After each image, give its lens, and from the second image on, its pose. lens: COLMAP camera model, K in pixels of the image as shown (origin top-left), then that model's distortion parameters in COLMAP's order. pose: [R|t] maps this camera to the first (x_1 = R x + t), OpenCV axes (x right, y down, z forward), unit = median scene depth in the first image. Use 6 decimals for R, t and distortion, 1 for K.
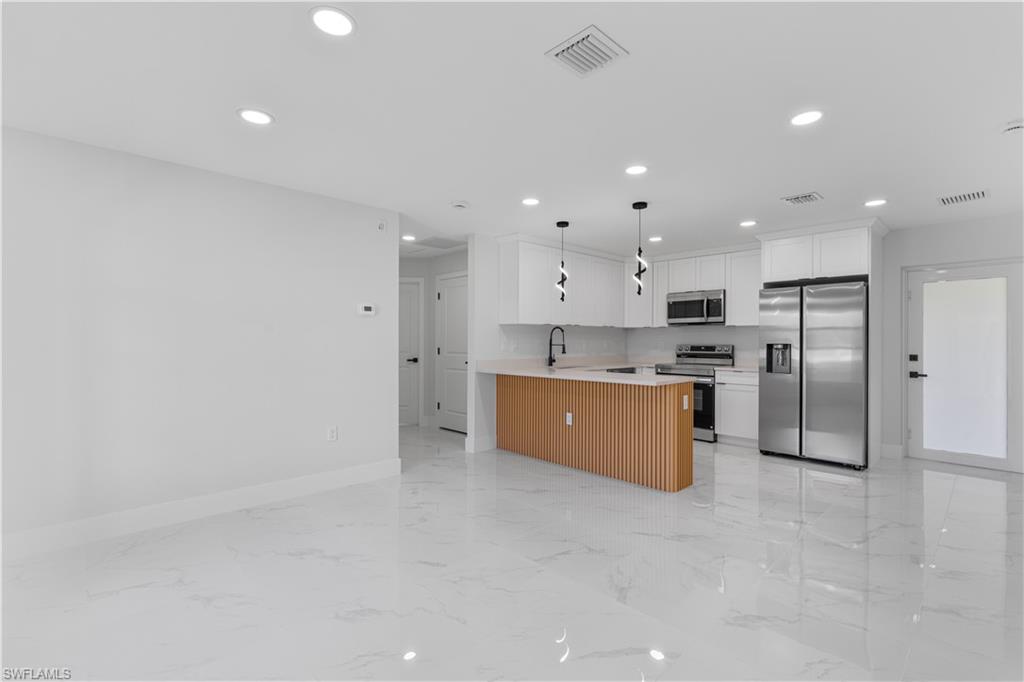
lens RADIAL K [[460.4, 0, 512.0], [0, 460.4, 341.0], [0, 0, 1]] dist [0.000177, 0.000229]
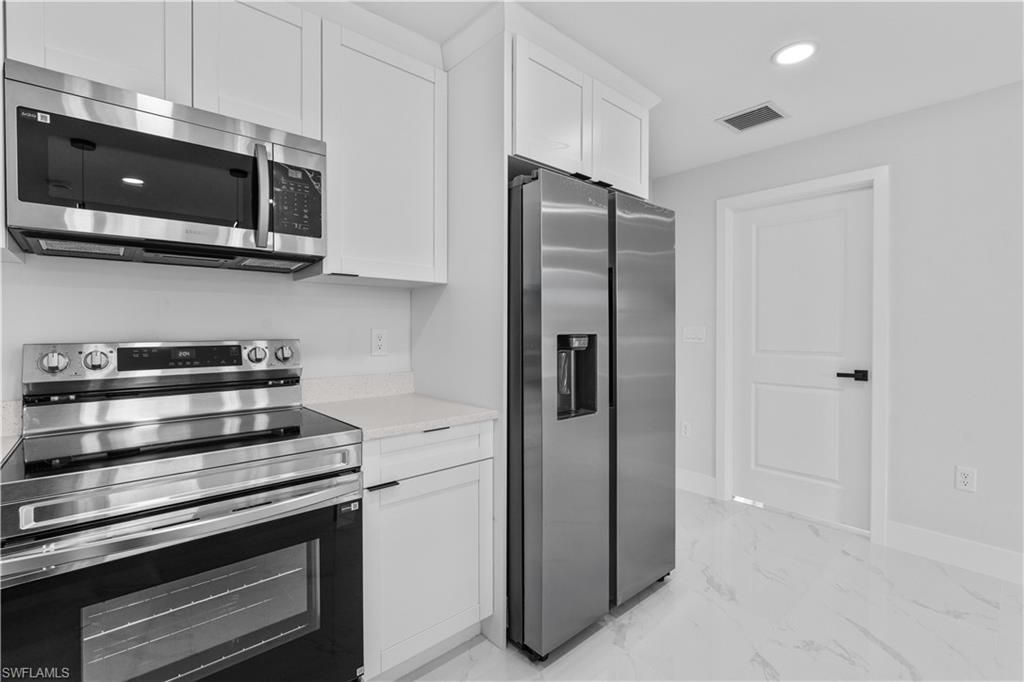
lens RADIAL K [[463.9, 0, 512.0], [0, 463.9, 341.0], [0, 0, 1]] dist [-0.017887, -0.000039]
pose [[0.025893, -0.029372, 0.999233, 0.220319], [0.001576, 0.999568, 0.029341, 0.000760], [-0.999663, 0.000815, 0.025928, 1.058769]]
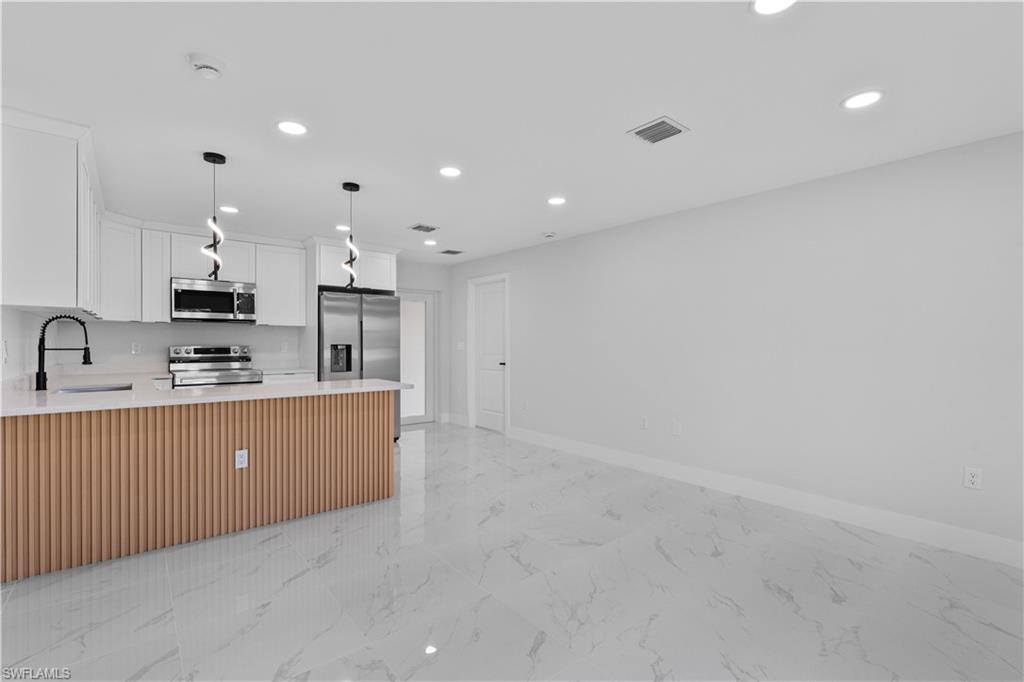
lens RADIAL K [[469.5, 0, 517.6], [0, 469.5, 351.3], [0, 0, 1]] dist [-0.000820, -0.000090]
pose [[0.061499, -0.019752, 0.997912, -0.494617], [-0.000038, 0.999804, 0.019792, 0.000578], [-0.998107, -0.001255, 0.061487, 0.532644]]
